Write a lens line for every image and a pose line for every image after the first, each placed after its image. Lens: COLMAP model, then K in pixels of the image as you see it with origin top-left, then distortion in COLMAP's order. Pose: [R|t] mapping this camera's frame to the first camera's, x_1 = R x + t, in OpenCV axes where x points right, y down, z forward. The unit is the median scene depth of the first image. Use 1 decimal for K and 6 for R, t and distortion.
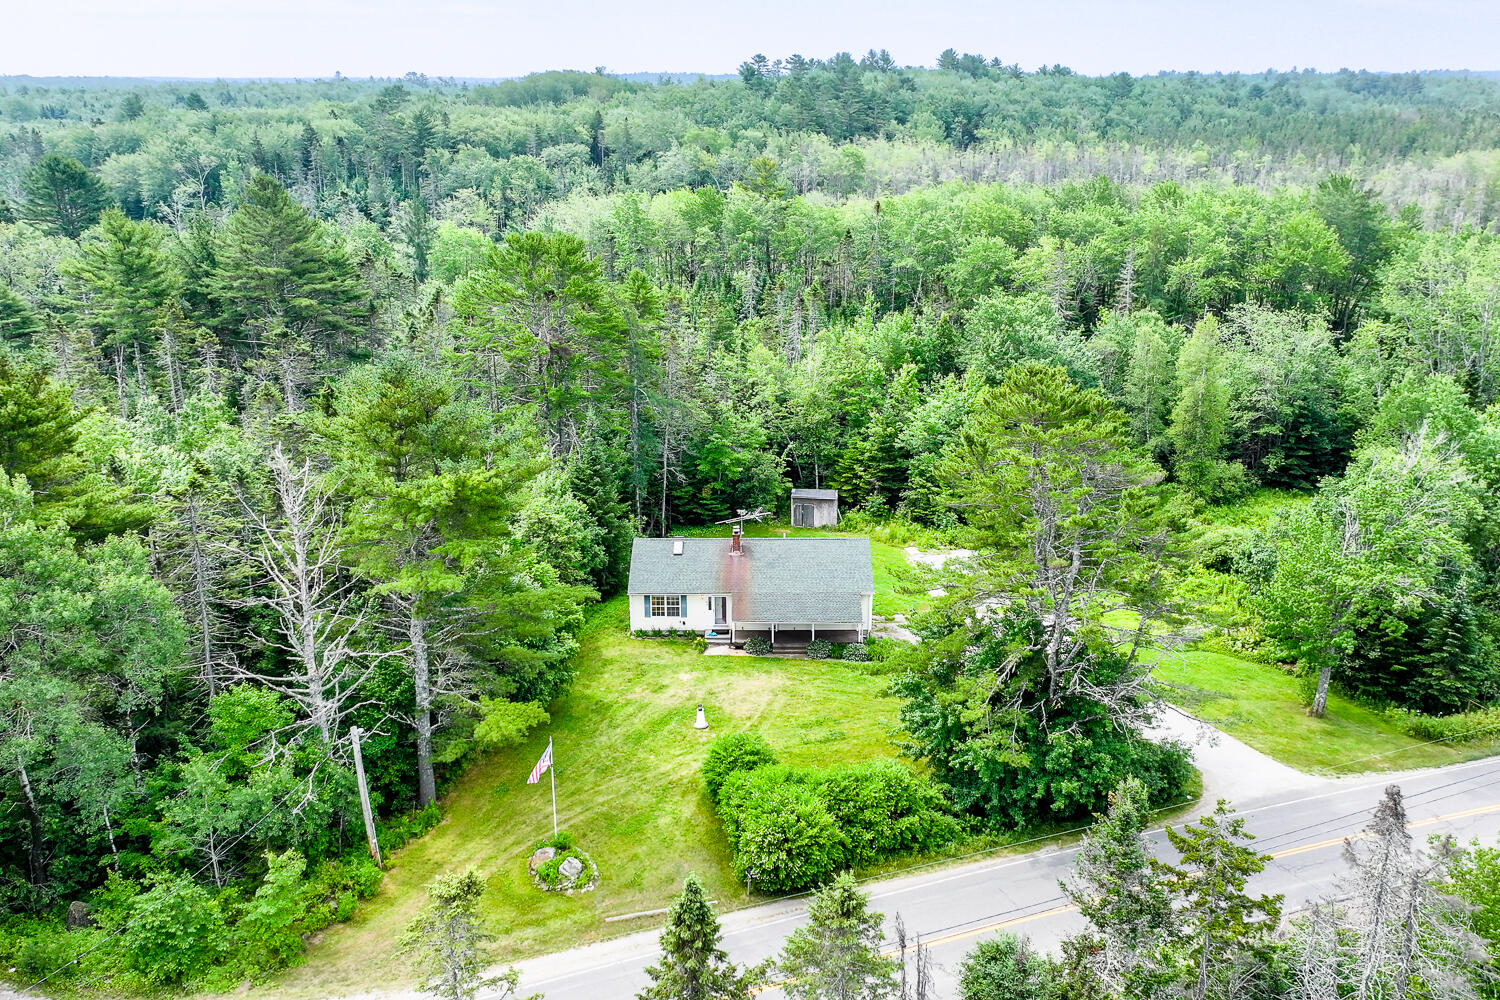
lens RADIAL K [[1224.7, 0, 750.0], [0, 1224.7, 500.0], [0, 0, 1]] dist [0.004552, -0.003276]
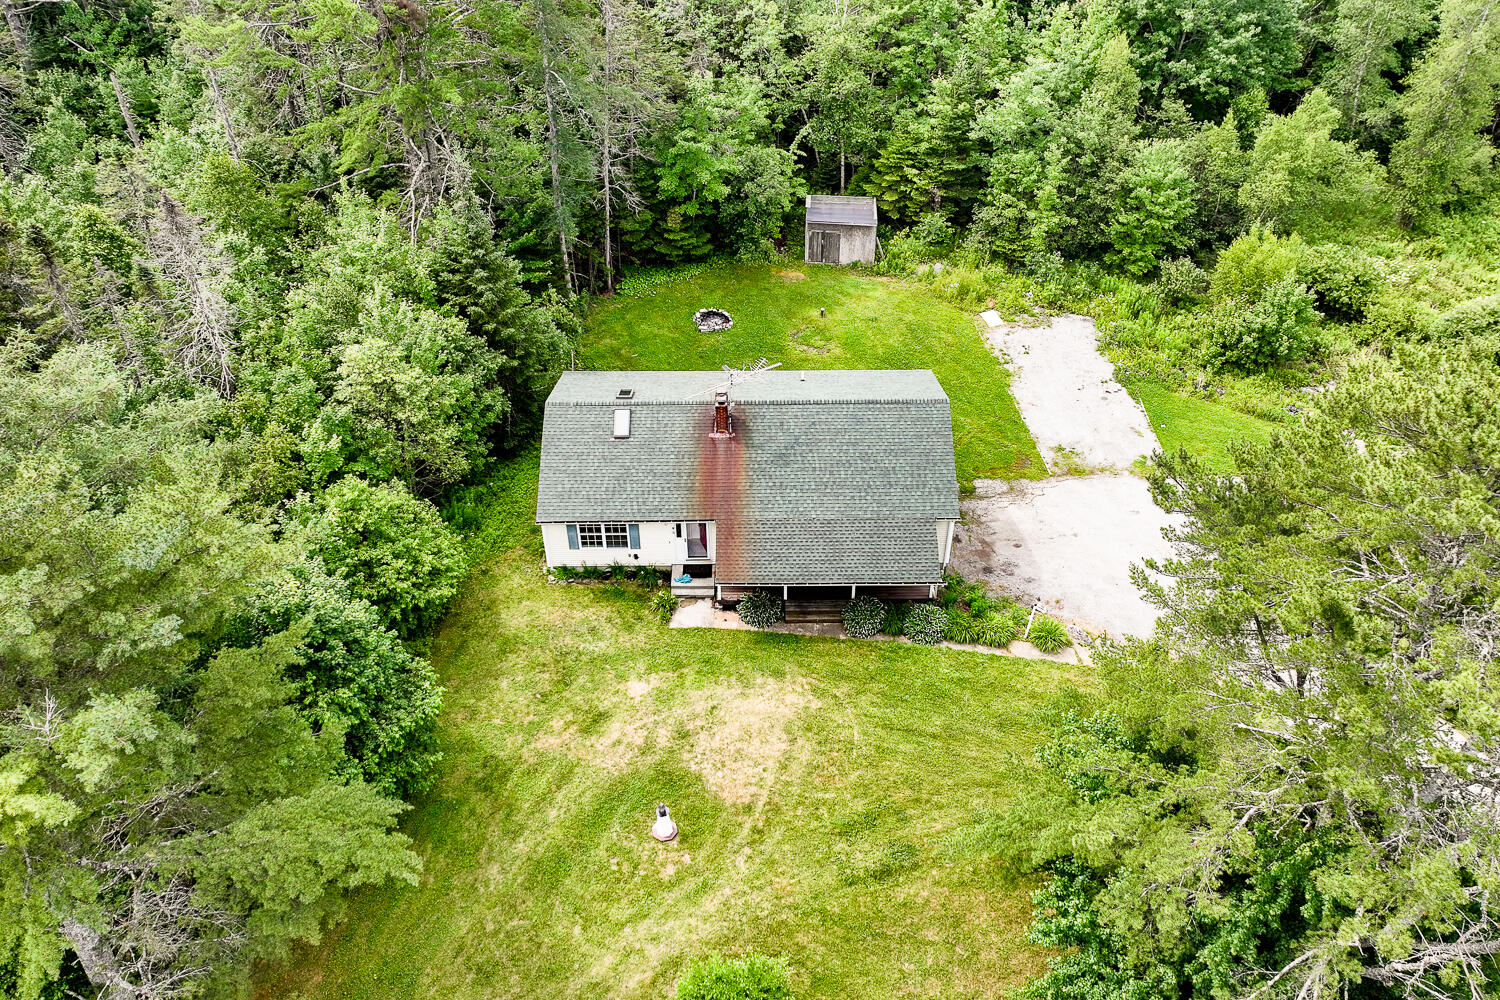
lens RADIAL K [[1224.7, 0, 750.0], [0, 1224.7, 500.0], [0, 0, 1]] dist [0.004552, -0.003276]
pose [[0.999929, -0.009284, 0.007500, -0.002309], [0.005649, 0.921710, 0.387838, -0.141354], [-0.010513, -0.387768, 0.921697, 0.416864]]
